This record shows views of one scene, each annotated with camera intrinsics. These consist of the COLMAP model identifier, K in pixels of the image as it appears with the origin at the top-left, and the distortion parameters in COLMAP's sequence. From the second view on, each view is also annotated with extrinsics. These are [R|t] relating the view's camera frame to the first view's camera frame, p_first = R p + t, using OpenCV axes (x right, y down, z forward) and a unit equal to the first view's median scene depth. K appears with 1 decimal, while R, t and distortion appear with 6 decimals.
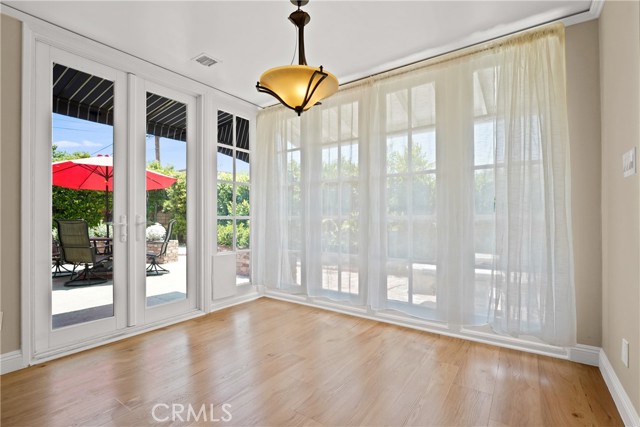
lens RADIAL K [[297.4, 0, 320.3], [0, 297.4, 222.3], [0, 0, 1]] dist [0.000236, 0.000034]
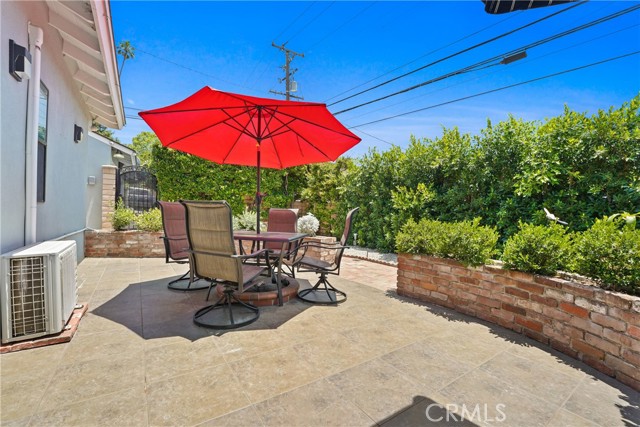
lens RADIAL K [[260.5, 0, 321.3], [0, 260.5, 217.1], [0, 0, 1]] dist [-0.016537, 0.000131]
pose [[0.944565, 0.033988, -0.326562, -0.258106], [-0.031945, 0.999422, 0.011618, 0.003912], [0.326768, -0.000542, 0.945104, 0.330686]]
